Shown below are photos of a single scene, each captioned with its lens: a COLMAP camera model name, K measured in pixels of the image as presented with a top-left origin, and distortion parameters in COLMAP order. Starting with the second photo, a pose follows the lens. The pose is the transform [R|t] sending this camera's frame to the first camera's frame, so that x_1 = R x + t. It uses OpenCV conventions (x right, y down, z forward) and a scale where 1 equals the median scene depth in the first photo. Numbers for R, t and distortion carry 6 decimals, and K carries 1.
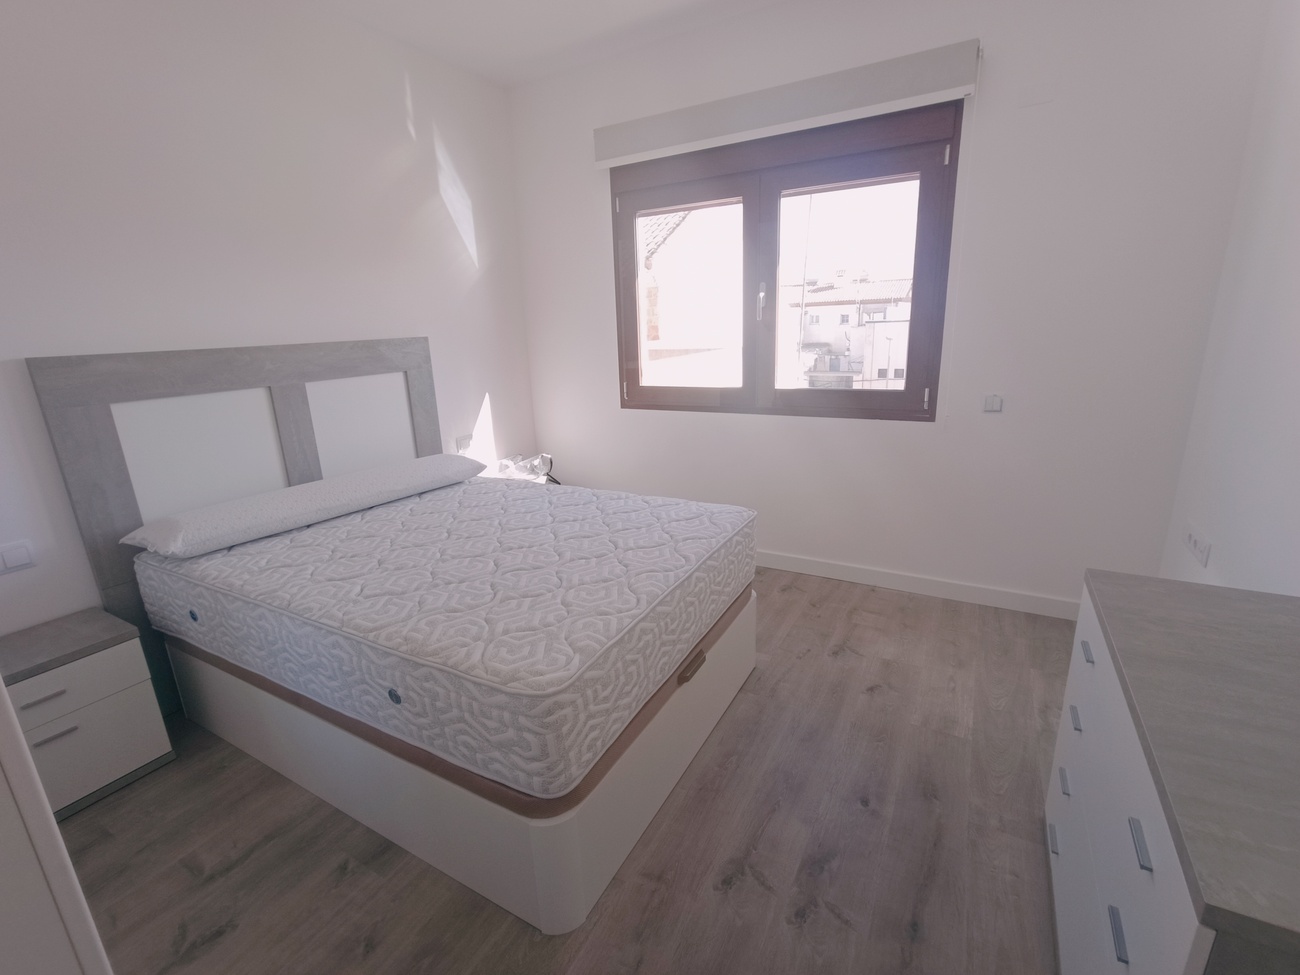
lens RADIAL K [[589.0, 0, 641.7], [0, 589.0, 481.4], [0, 0, 1]] dist [-0.031019, 0.017507]
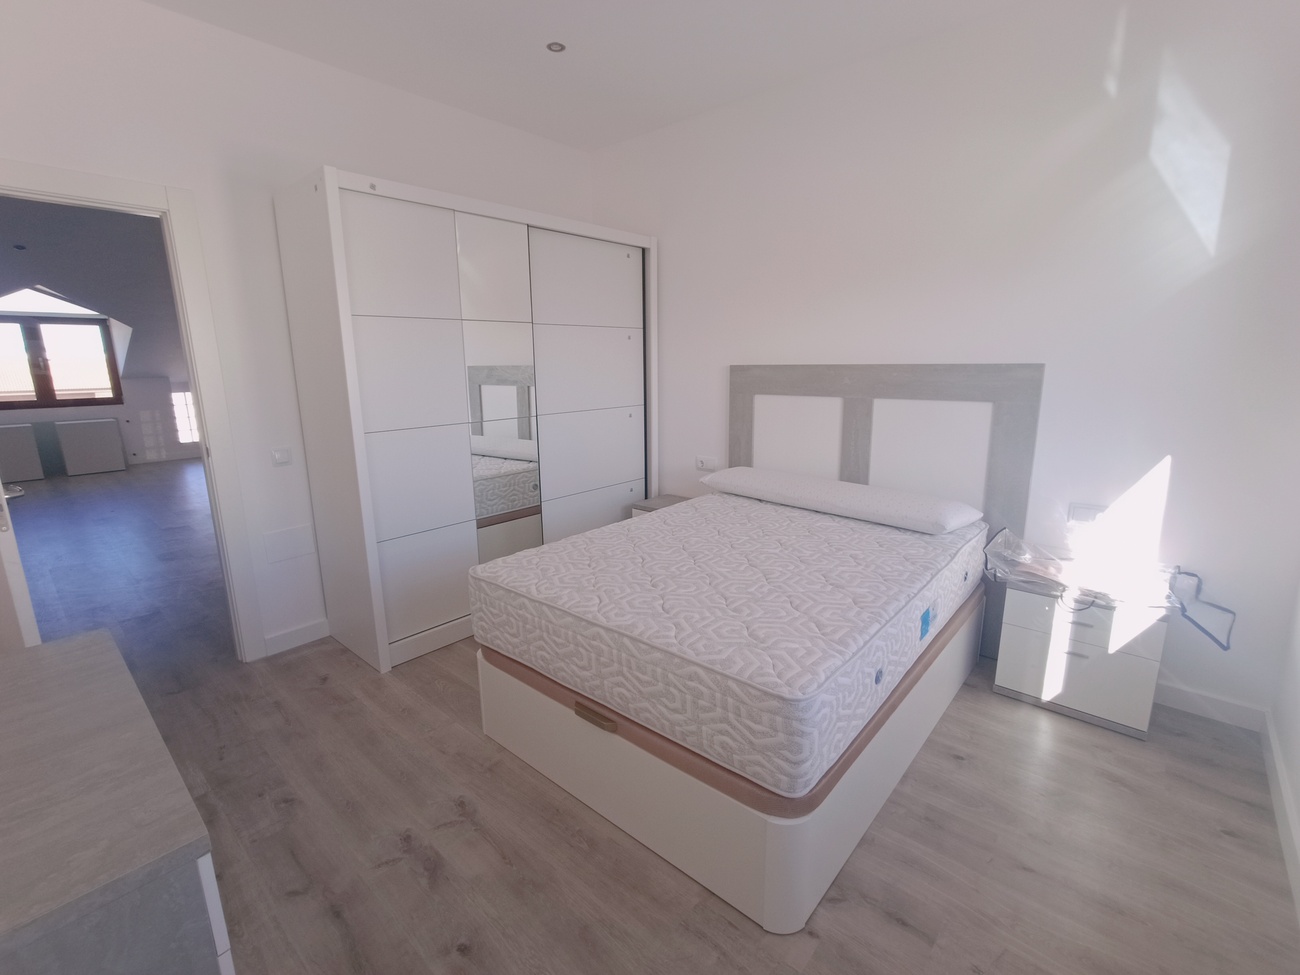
lens RADIAL K [[589.0, 0, 641.7], [0, 589.0, 481.4], [0, 0, 1]] dist [-0.031019, 0.017507]
pose [[-0.202403, 0.242640, -0.948767, 0.798091], [-0.230675, 0.929746, 0.286987, -0.306915], [0.951747, 0.276944, -0.132213, 0.972920]]
